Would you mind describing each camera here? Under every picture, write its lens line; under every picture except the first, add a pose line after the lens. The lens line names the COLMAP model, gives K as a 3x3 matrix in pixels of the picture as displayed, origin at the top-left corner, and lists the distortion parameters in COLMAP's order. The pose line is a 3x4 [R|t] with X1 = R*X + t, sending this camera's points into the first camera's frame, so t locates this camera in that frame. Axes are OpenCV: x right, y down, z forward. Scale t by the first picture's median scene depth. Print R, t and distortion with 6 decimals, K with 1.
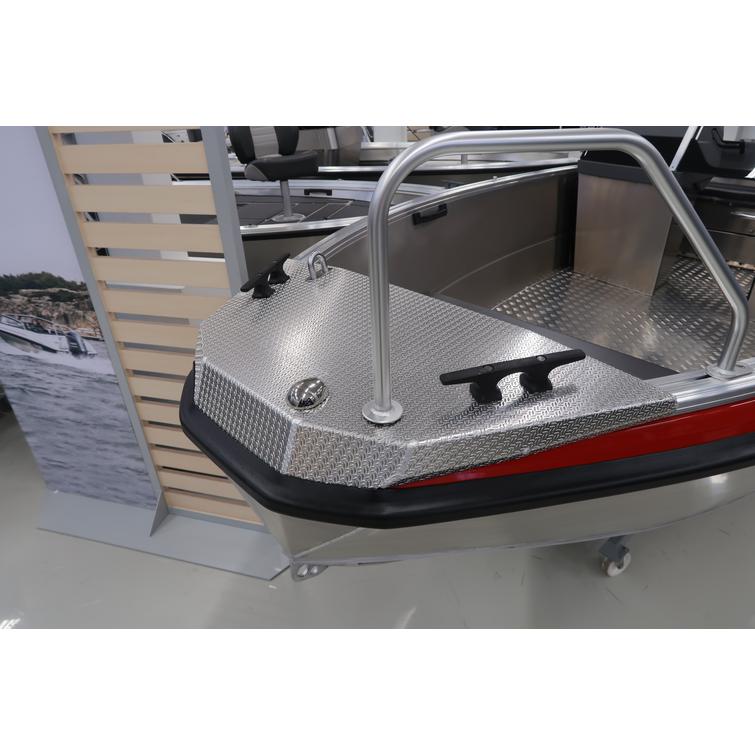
lens RADIAL K [[518.3, 0, 377.7], [0, 518.3, 380.3], [0, 0, 1]] dist [-0.030372, 0.003074]
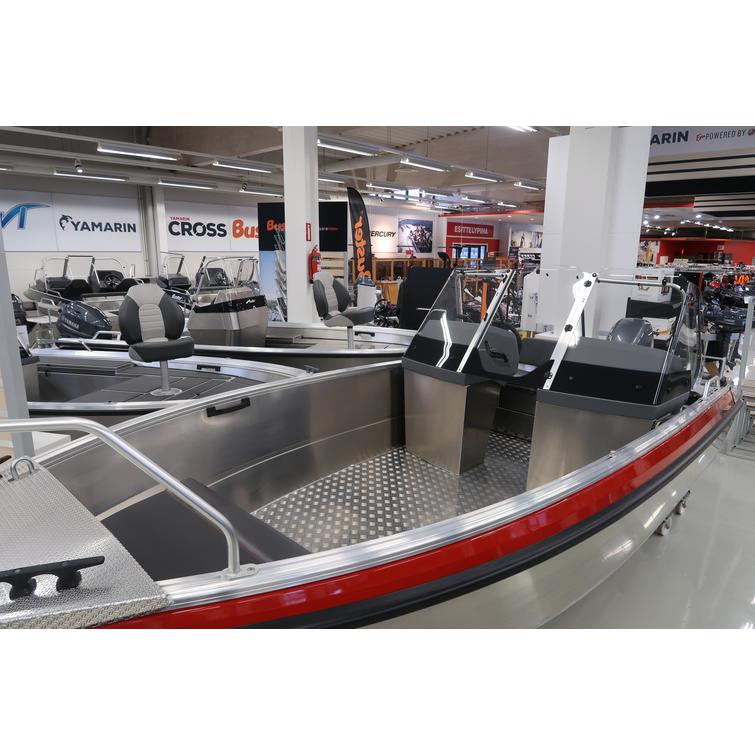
lens RADIAL K [[518.3, 0, 378.4], [0, 518.3, 374.4], [0, 0, 1]] dist [-0.030372, 0.003074]
pose [[0.996806, 0.031556, 0.073360, 0.227039], [-0.008000, 0.953455, -0.301430, -0.026437], [-0.079457, 0.299880, 0.950662, -0.109301]]
